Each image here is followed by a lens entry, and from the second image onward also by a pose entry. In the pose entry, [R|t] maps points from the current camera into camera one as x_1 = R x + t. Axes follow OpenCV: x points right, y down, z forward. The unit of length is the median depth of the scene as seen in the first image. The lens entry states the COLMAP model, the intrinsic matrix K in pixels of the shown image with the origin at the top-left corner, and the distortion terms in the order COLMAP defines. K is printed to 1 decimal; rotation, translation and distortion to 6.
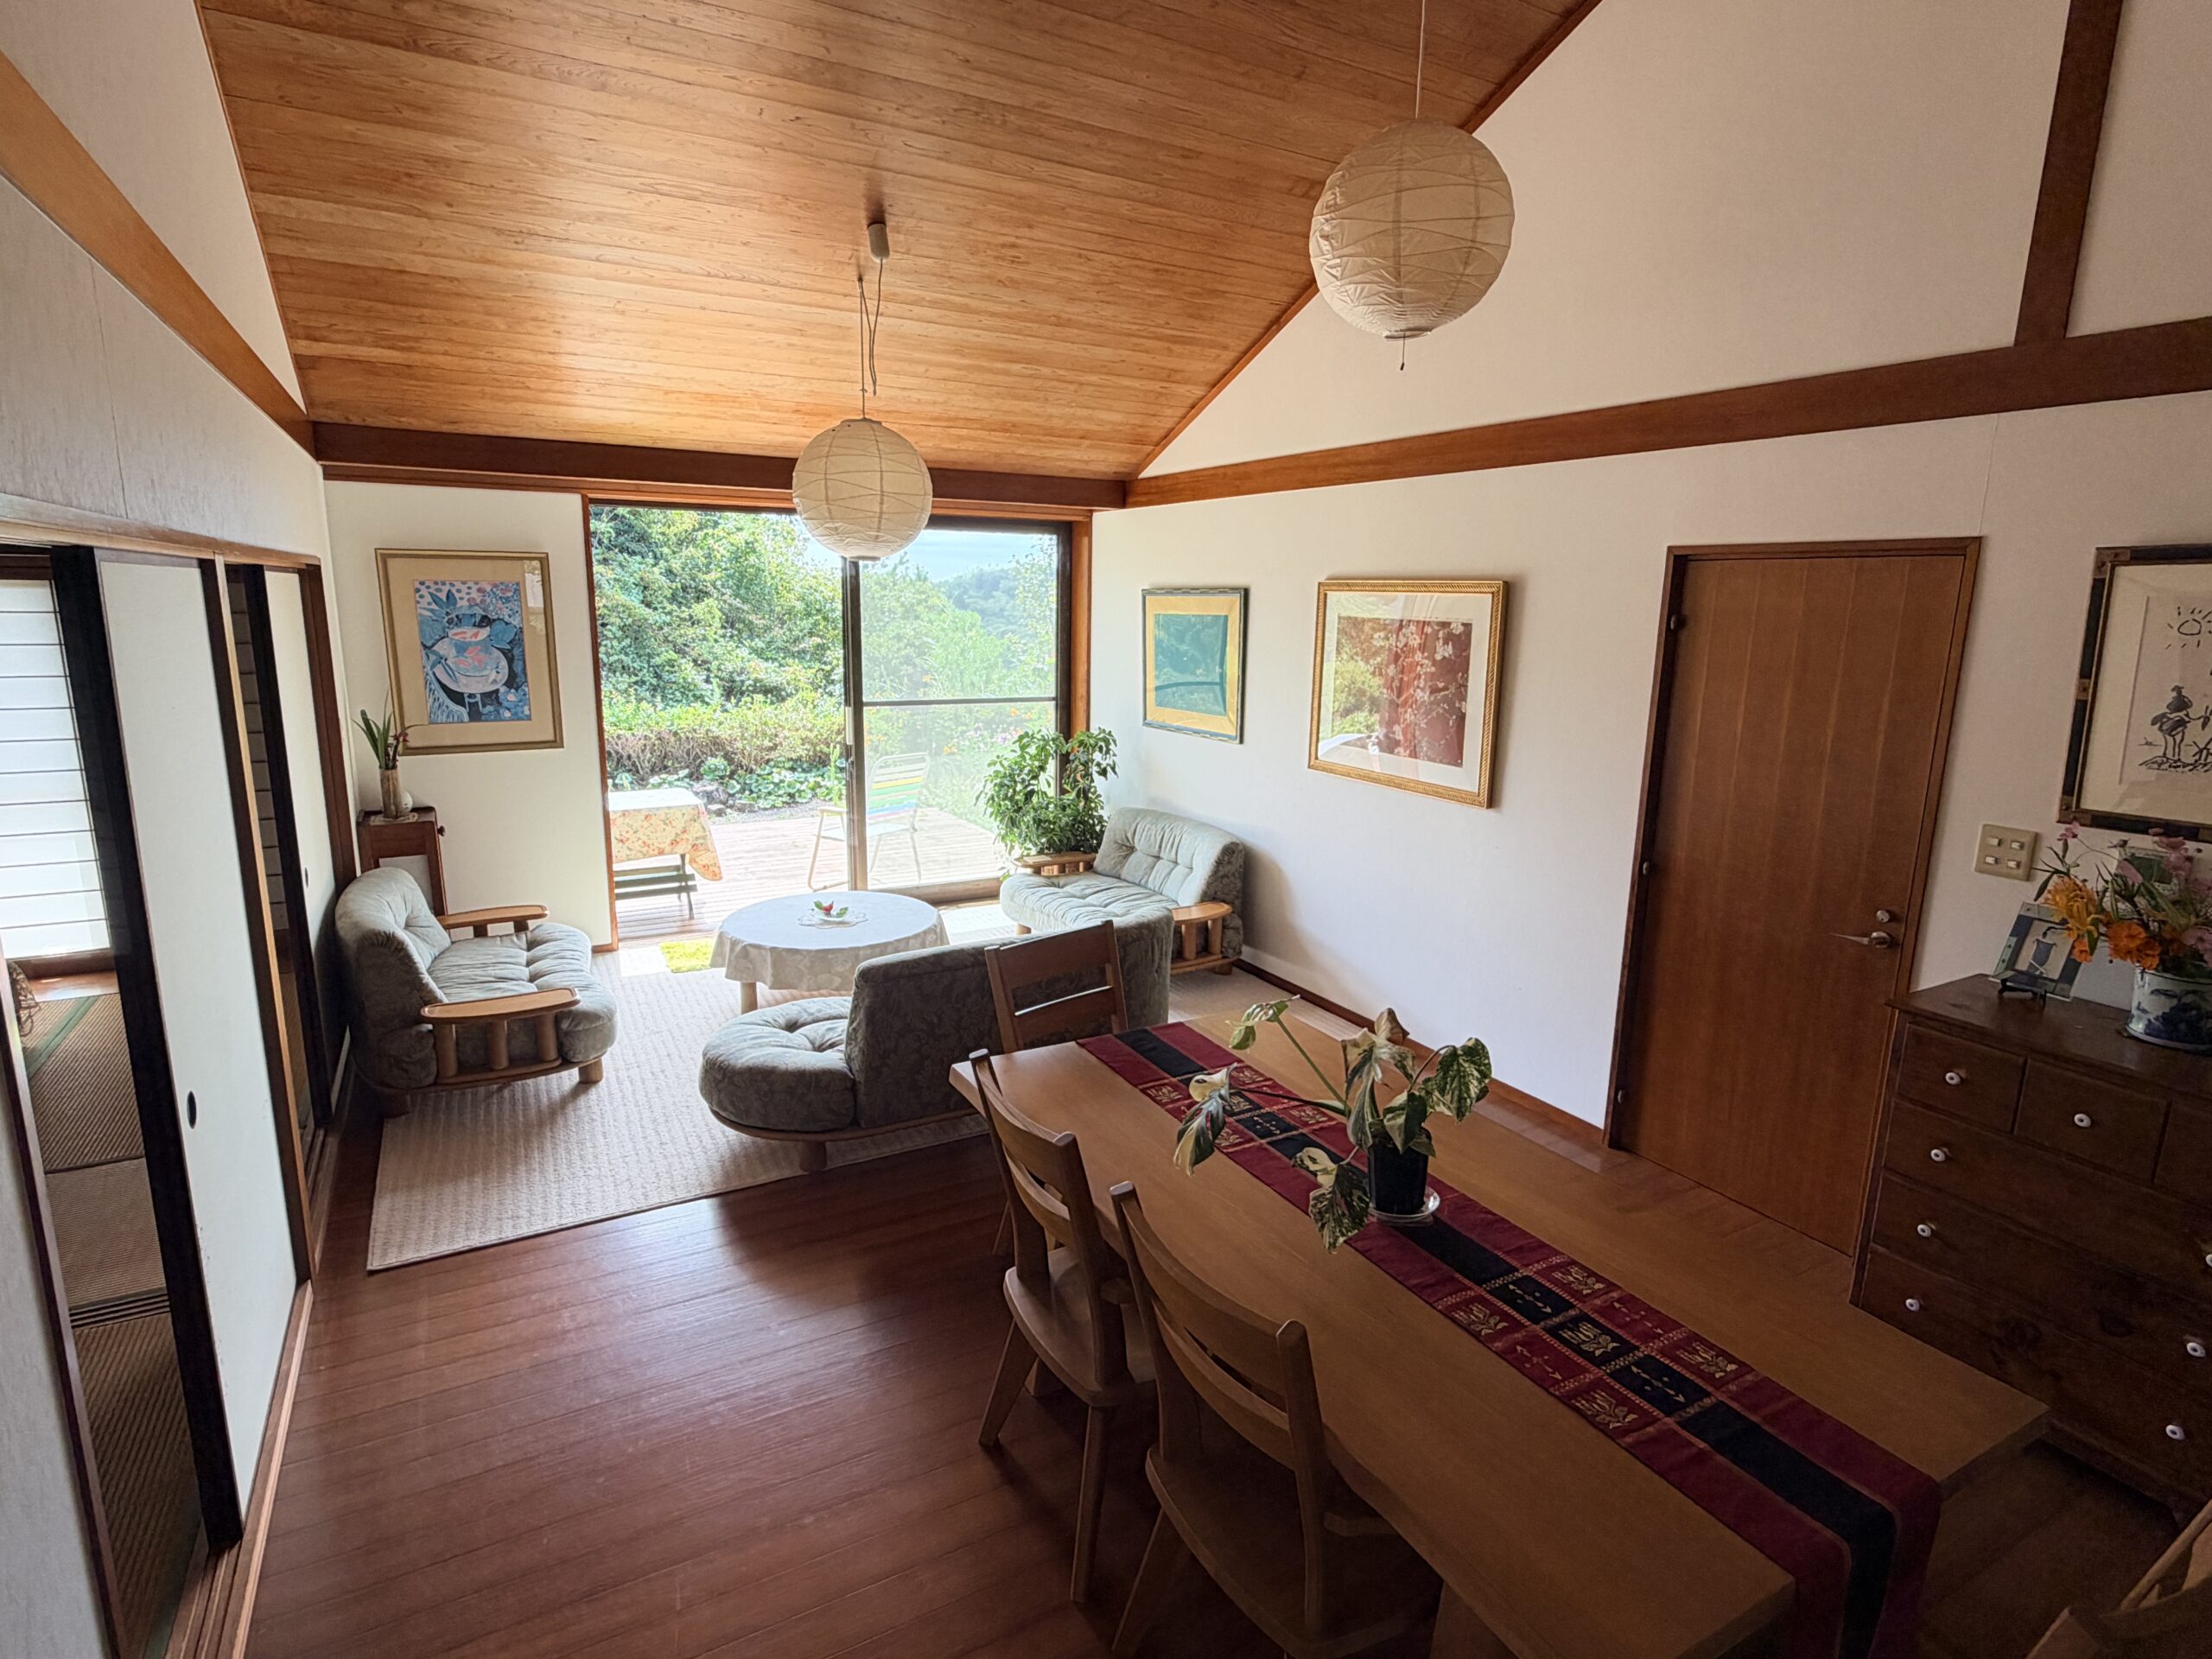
lens RADIAL K [[1160.3, 0, 1091.4], [0, 1160.3, 826.1], [0, 0, 1]] dist [-0.001011, 0.000604]
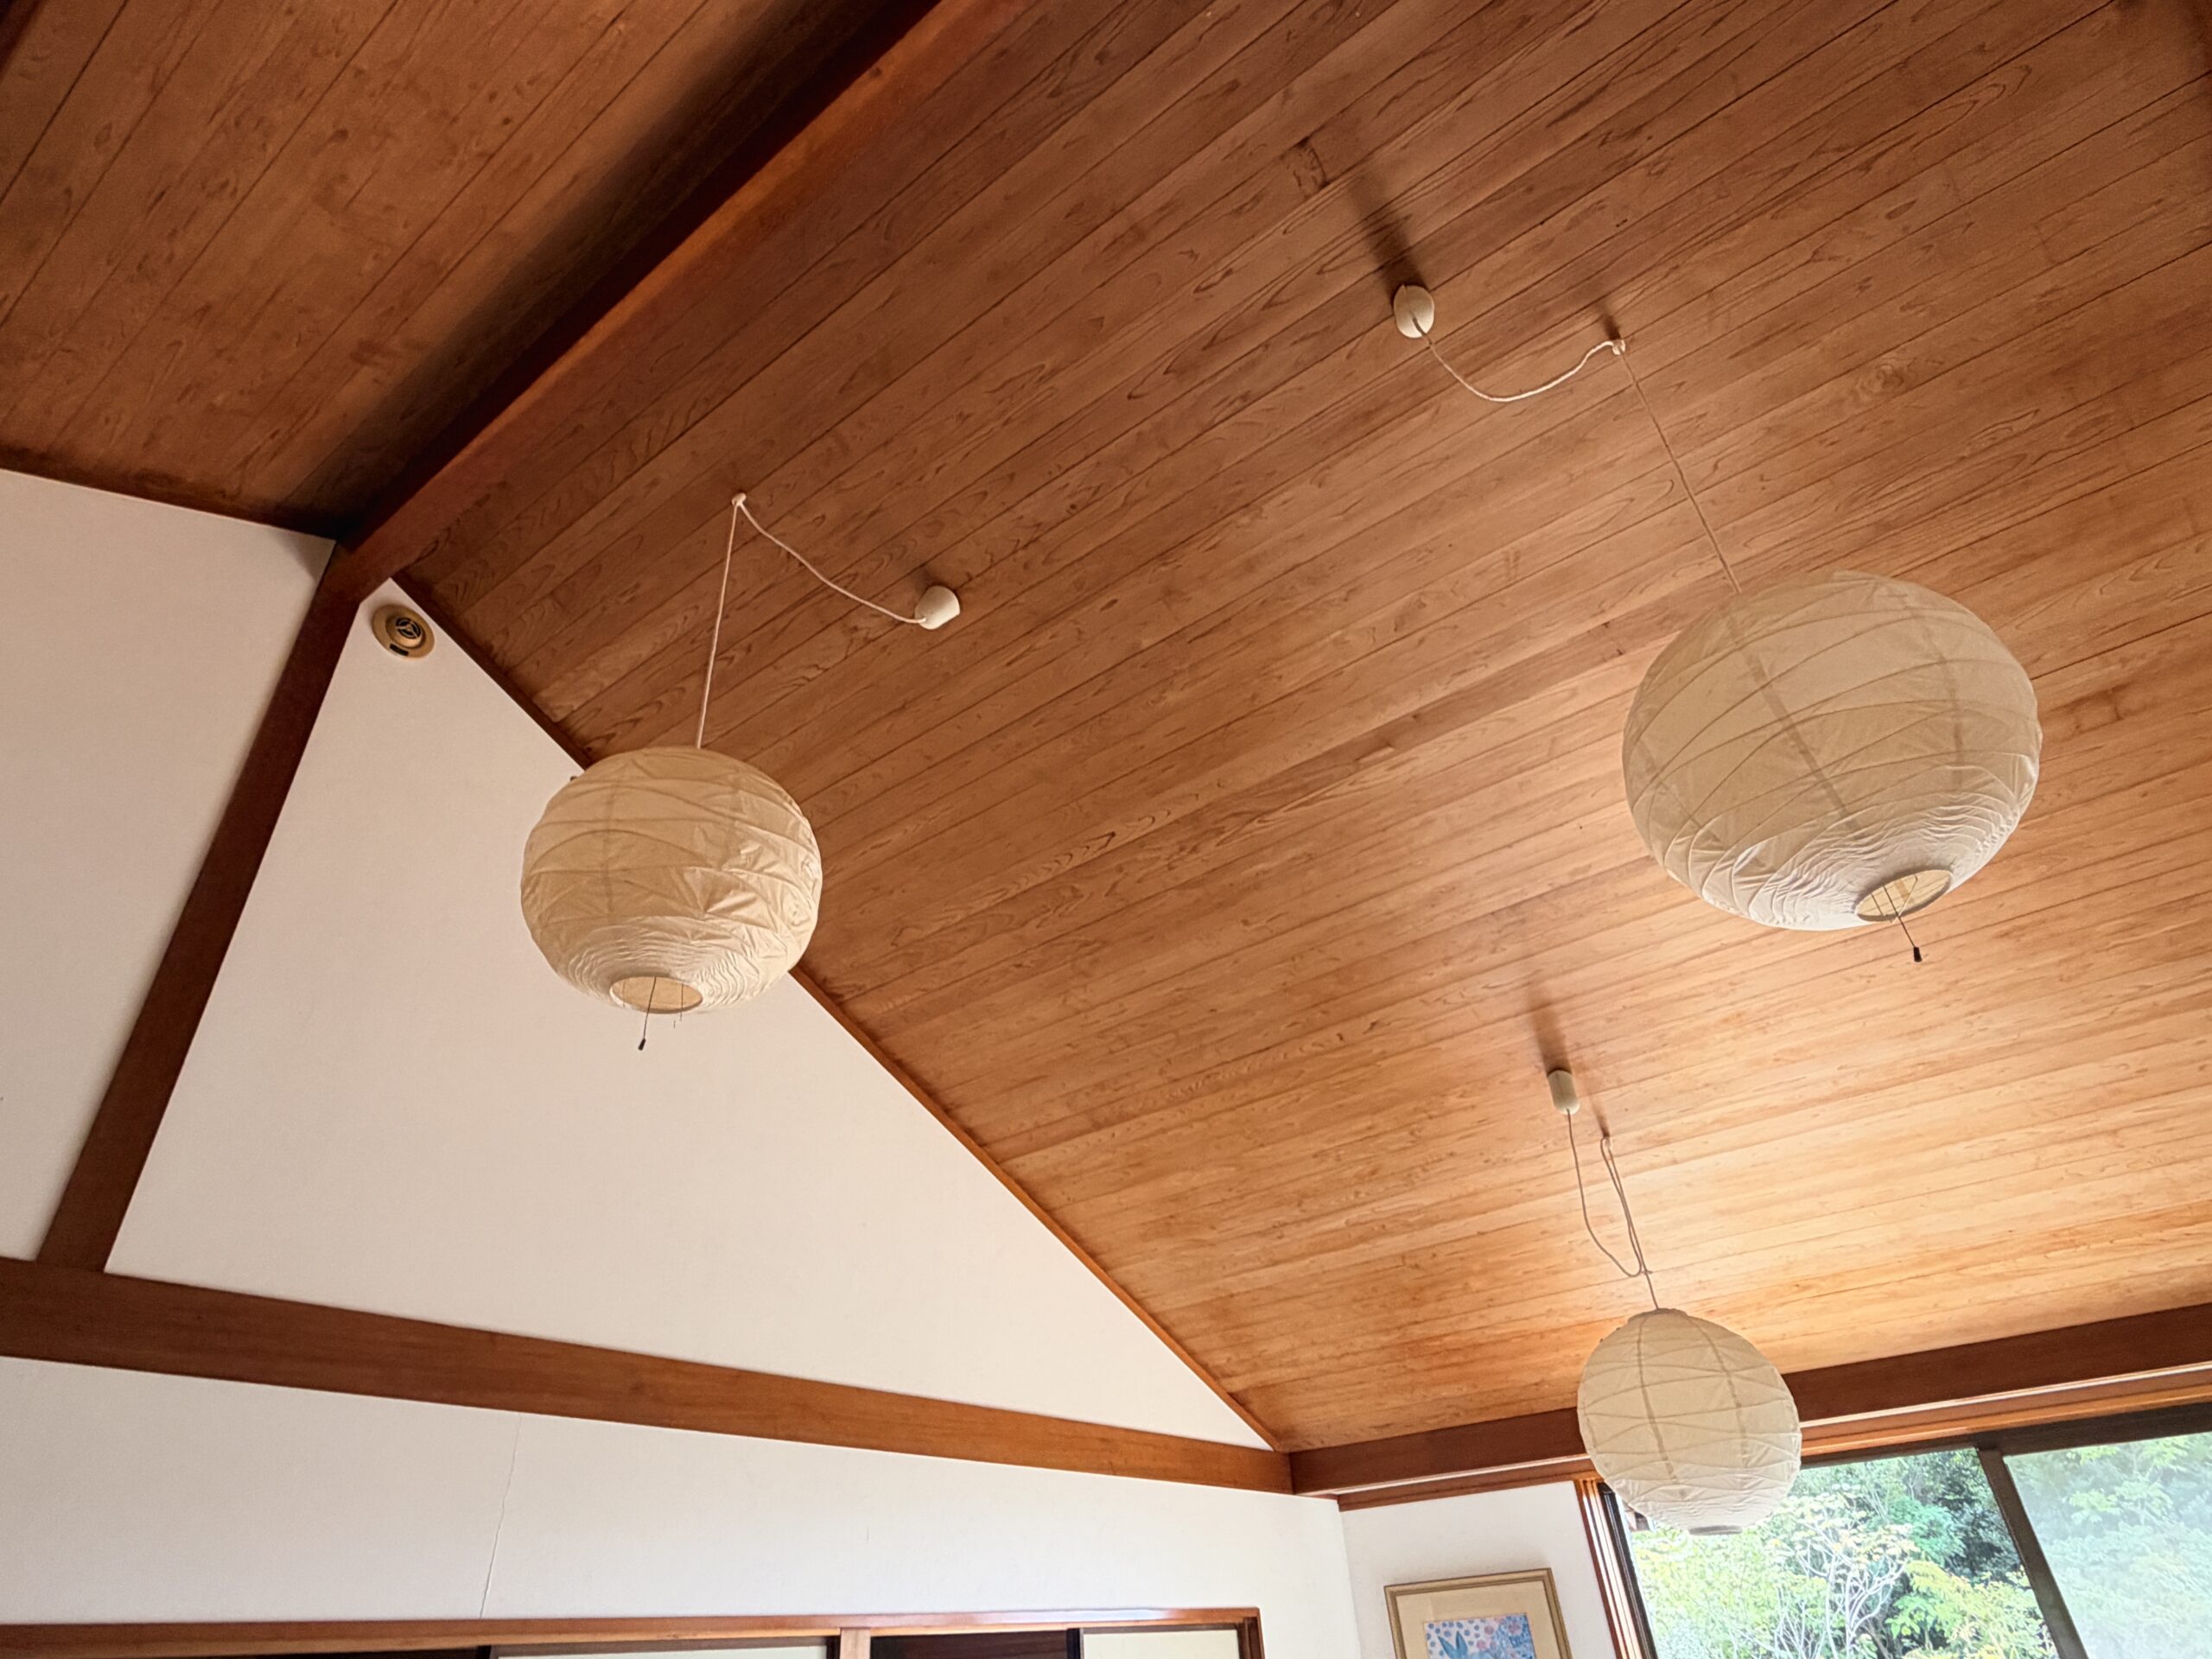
lens RADIAL K [[1242.5, 0, 1097.7], [0, 1242.5, 823.7], [0, 0, 1]] dist [-0.001279, -0.000121]
pose [[0.408984, -0.549870, -0.728269, 0.323846], [-0.110790, 0.762243, -0.637739, -0.047230], [0.905791, 0.341510, 0.250826, 0.337302]]
